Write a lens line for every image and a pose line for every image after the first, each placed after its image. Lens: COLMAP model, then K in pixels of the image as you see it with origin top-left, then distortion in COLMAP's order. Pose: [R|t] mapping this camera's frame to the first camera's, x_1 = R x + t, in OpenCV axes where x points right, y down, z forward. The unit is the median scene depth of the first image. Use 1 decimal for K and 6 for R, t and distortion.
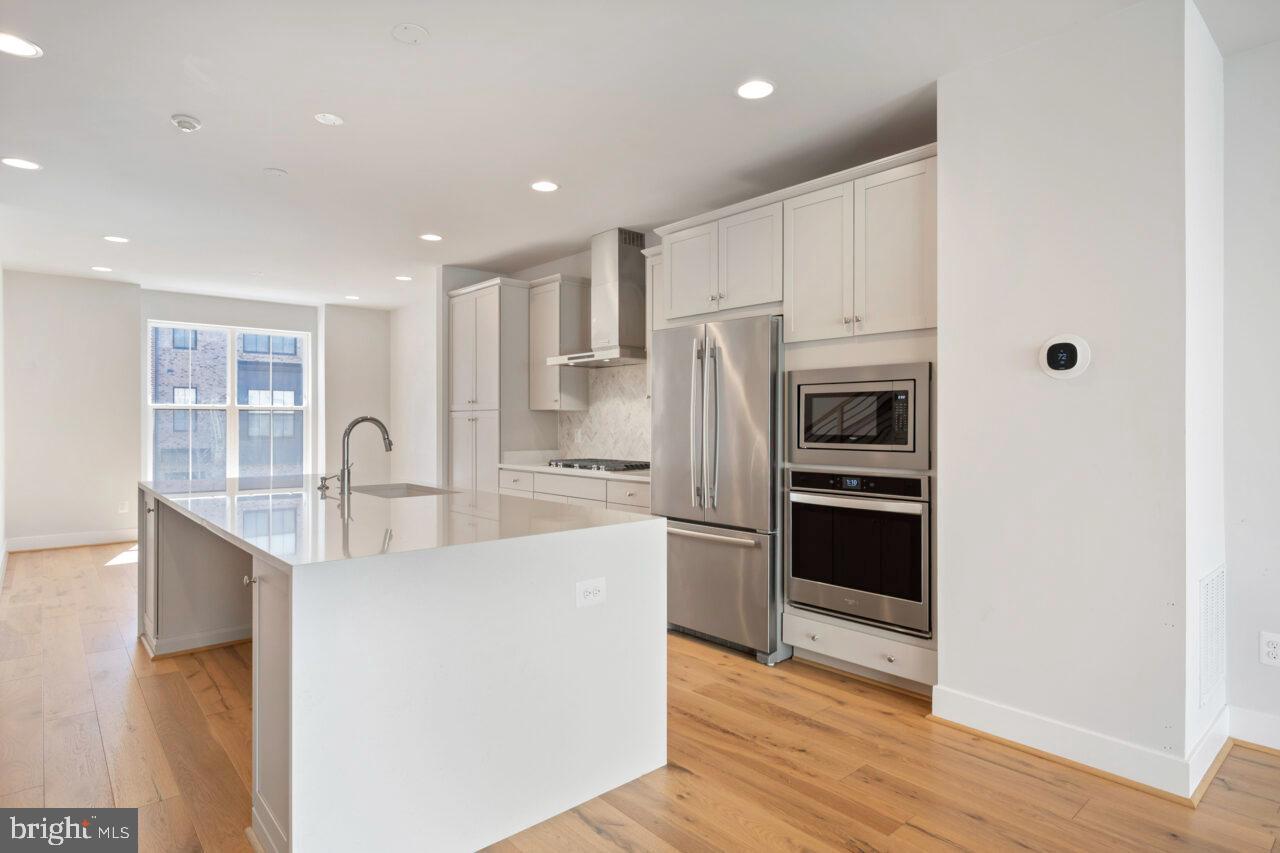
lens RADIAL K [[685.8, 0, 646.3], [0, 685.8, 426.9], [0, 0, 1]] dist [-0.006476, 0.000067]
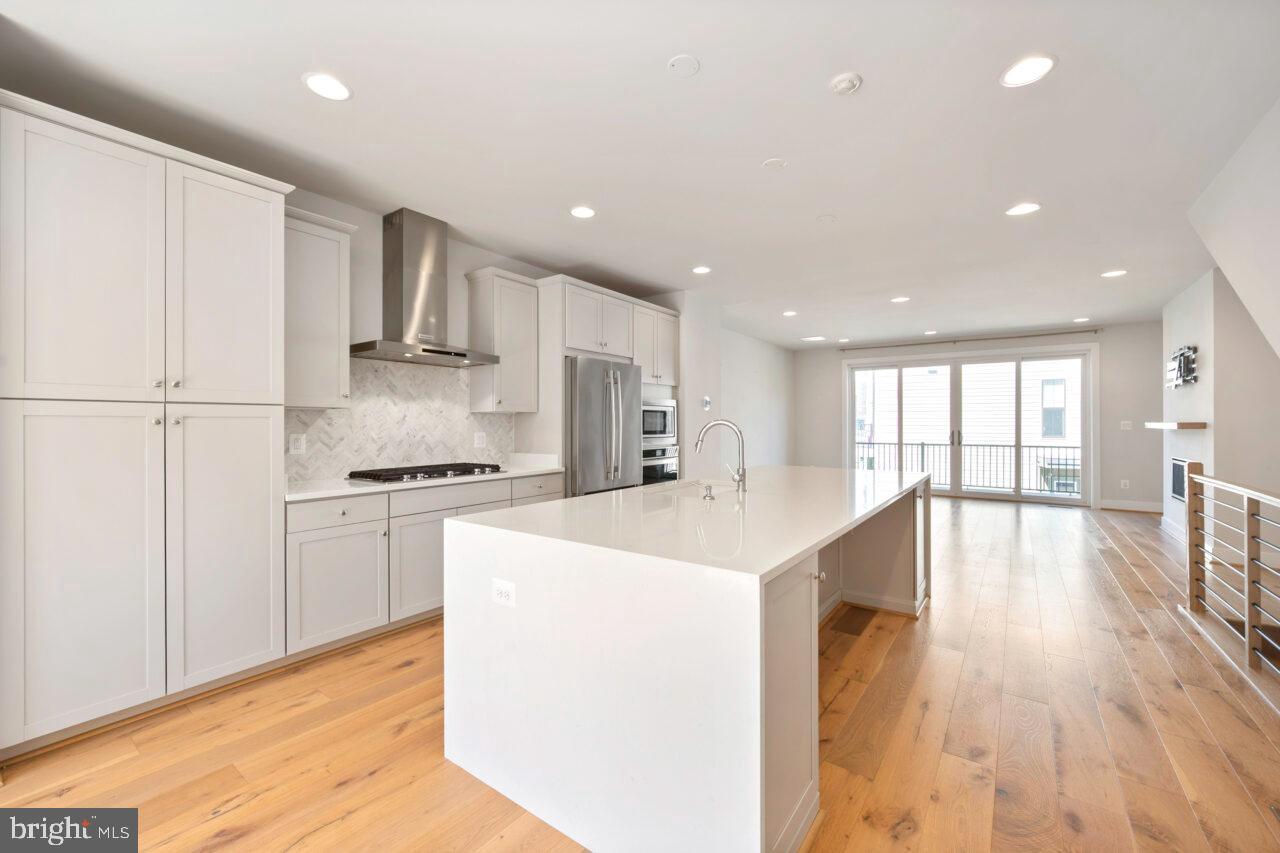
lens RADIAL K [[518.6, 0, 639.8], [0, 518.6, 420.2], [0, 0, 1]] dist [0.002692, -0.000474]
pose [[-0.208252, 0.004712, 0.978064, -0.956299], [0.006605, 0.999972, -0.003411, -0.010873], [-0.978053, 0.005750, -0.208277, 1.049184]]
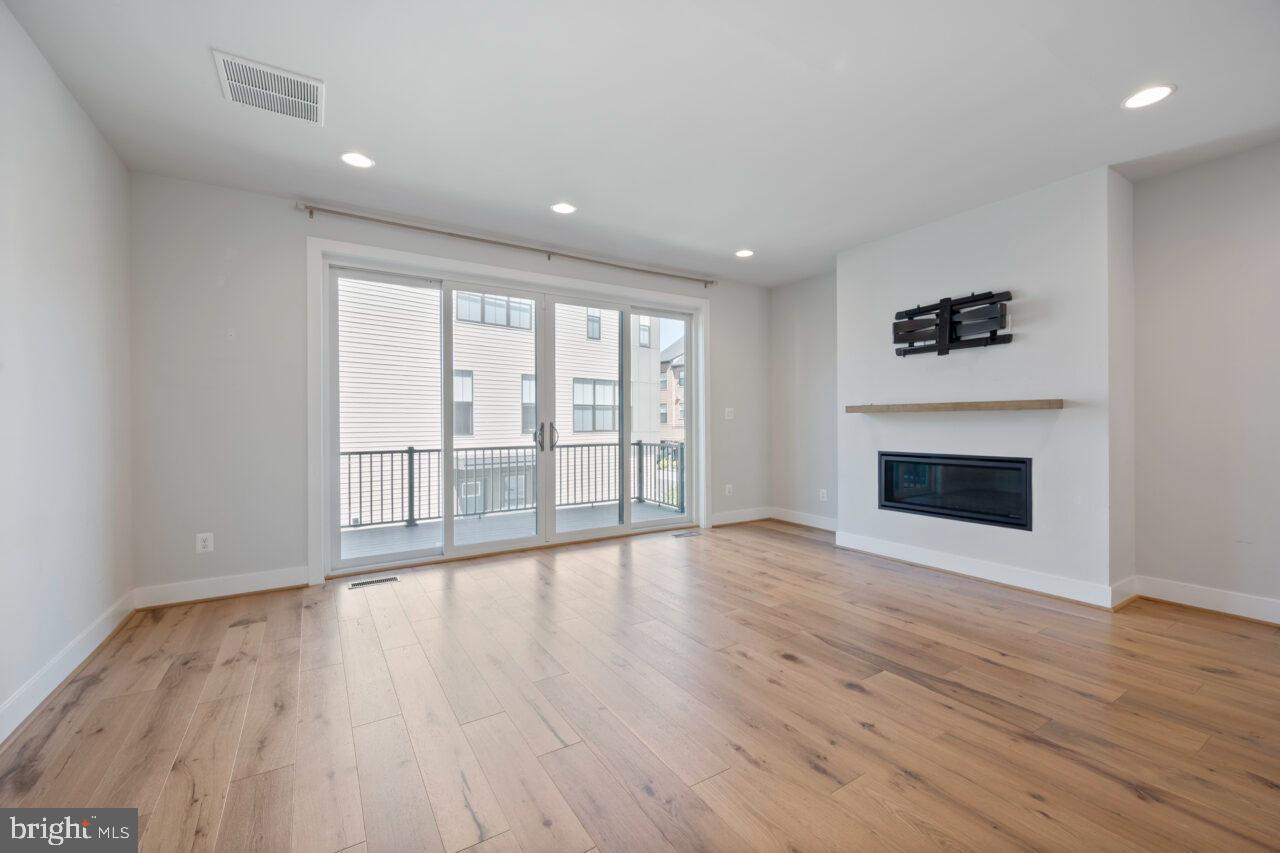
lens RADIAL K [[518.6, 0, 643.5], [0, 518.6, 423.1], [0, 0, 1]] dist [0.002692, -0.000474]
pose [[-0.985838, 0.003227, 0.167671, 0.387846], [0.004373, 0.999970, 0.006464, 0.025703], [-0.167645, 0.007106, -0.985822, 0.458573]]
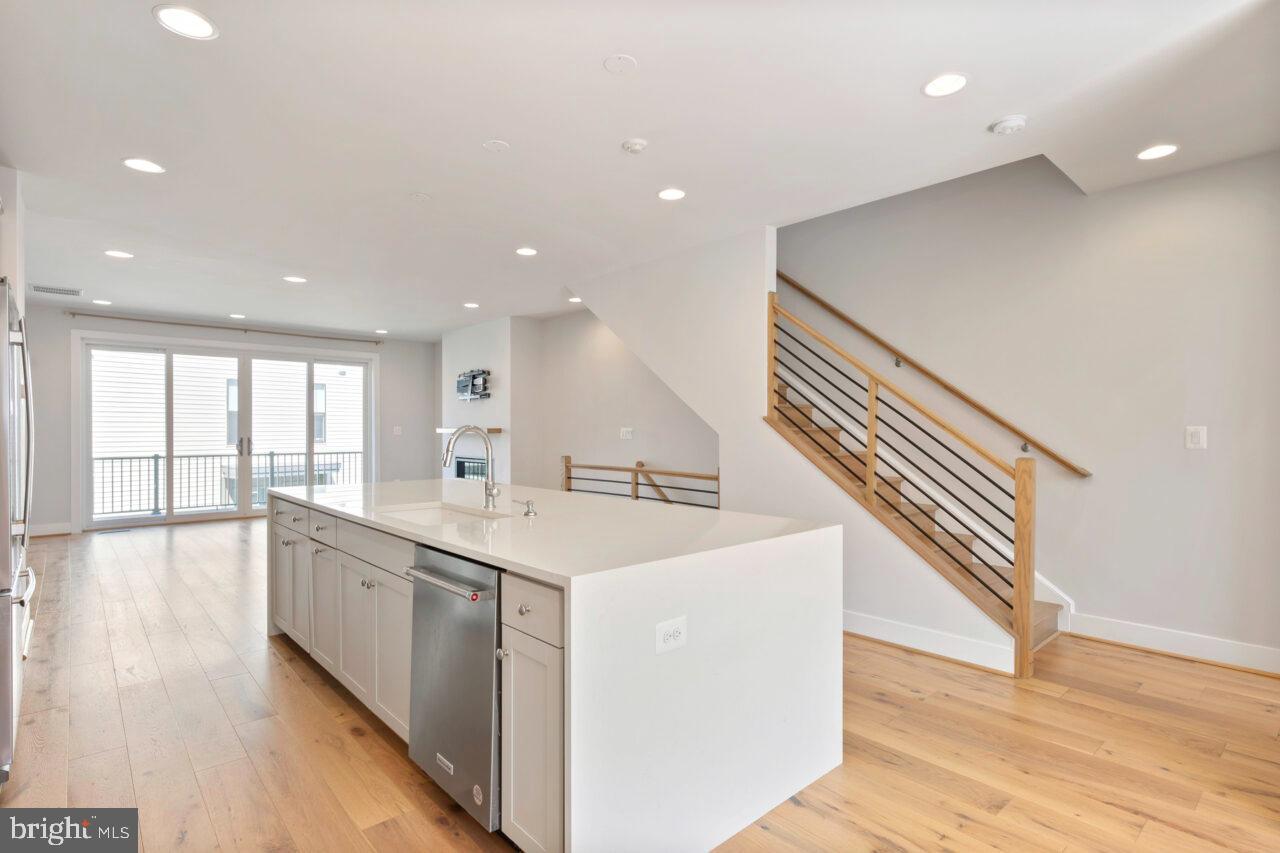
lens RADIAL K [[634.1, 0, 644.1], [0, 634.1, 429.0], [0, 0, 1]] dist [-0.003407, 0.000893]
pose [[-0.999985, -0.001249, -0.005370, -0.512767], [-0.001286, 0.999975, 0.006980, -0.013134], [0.005362, 0.006987, -0.999961, 1.480884]]
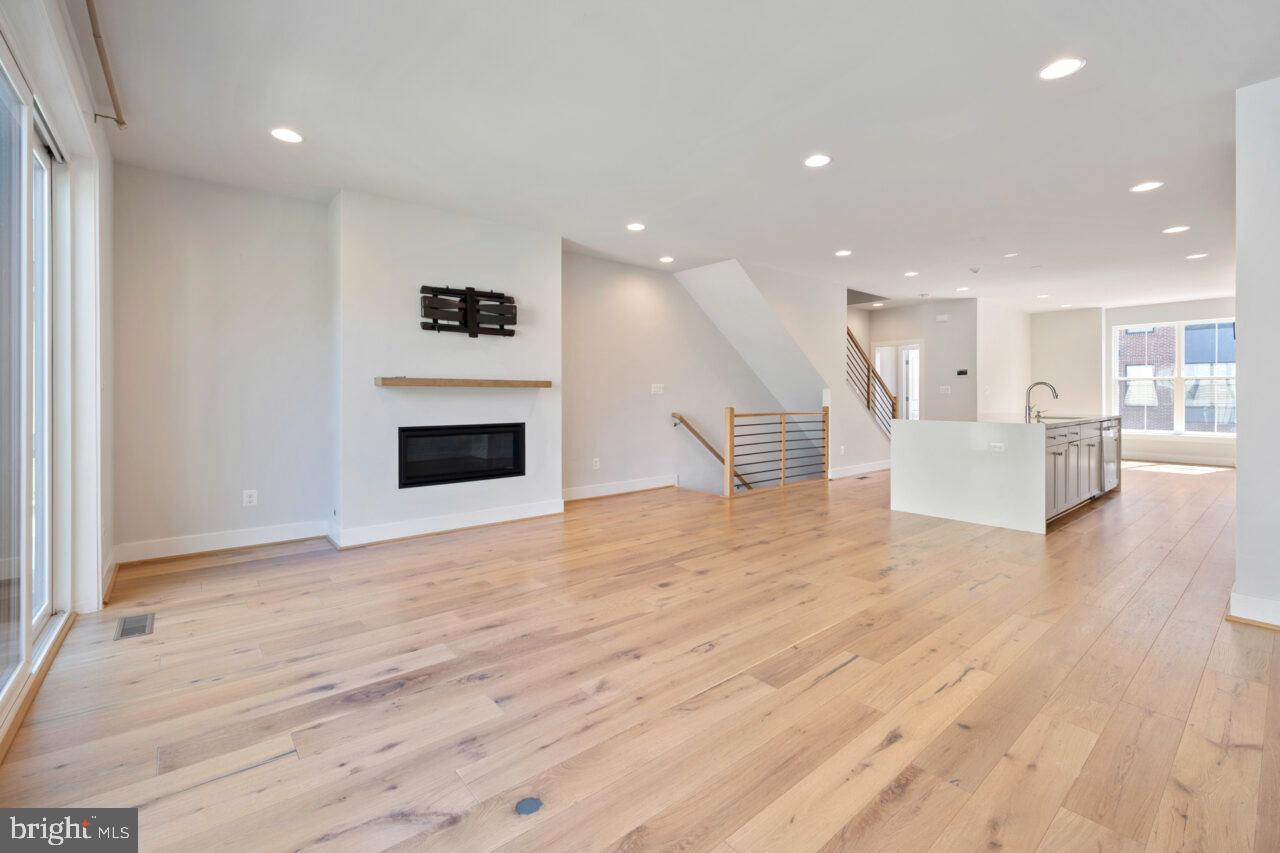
lens RADIAL K [[545.9, 0, 631.3], [0, 545.9, 395.8], [0, 0, 1]] dist [0.001998, -0.000750]
pose [[-0.046071, -0.000464, -0.998938, 1.090217], [-0.006191, 0.999981, -0.000179, 0.029371], [0.998919, 0.006176, -0.046073, -0.155525]]
